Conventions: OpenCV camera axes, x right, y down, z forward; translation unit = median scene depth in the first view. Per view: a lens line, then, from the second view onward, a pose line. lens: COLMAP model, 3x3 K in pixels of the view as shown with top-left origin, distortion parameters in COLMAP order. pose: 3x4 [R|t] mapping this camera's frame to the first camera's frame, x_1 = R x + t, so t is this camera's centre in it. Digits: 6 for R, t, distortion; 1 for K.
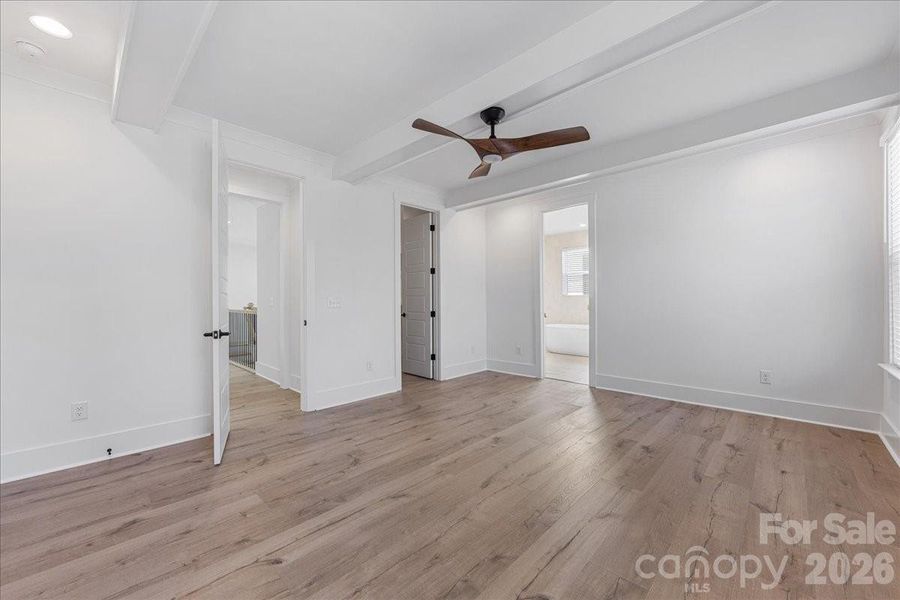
lens RADIAL K [[355.6, 0, 449.2], [0, 355.6, 299.6], [0, 0, 1]] dist [-0.003806, 0.000292]
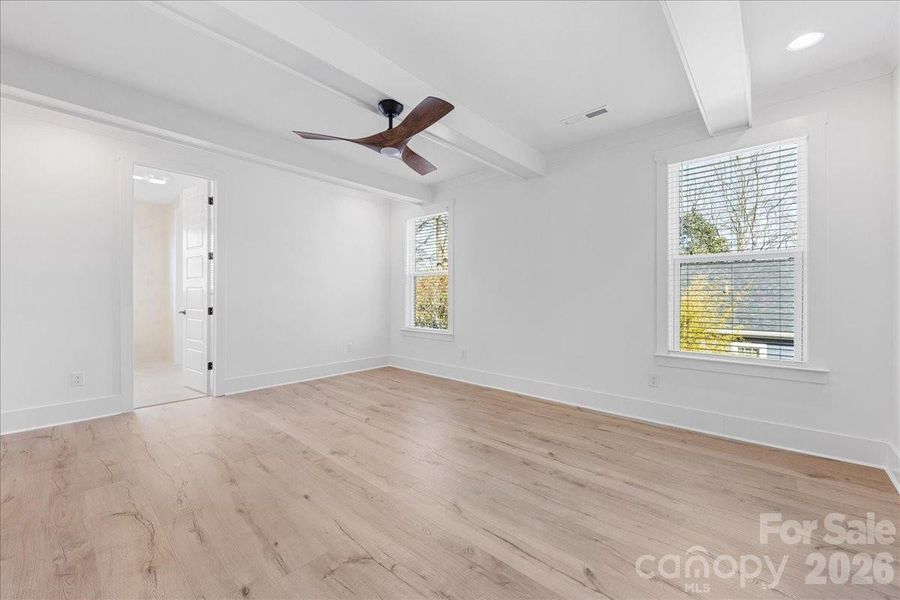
lens RADIAL K [[355.6, 0, 450.1], [0, 355.6, 299.2], [0, 0, 1]] dist [-0.003806, 0.000292]
pose [[-0.032591, -0.002534, 0.999466, -0.849504], [-0.008667, 0.999960, 0.002253, 0.008978], [-0.999431, -0.008589, -0.032612, 0.844787]]
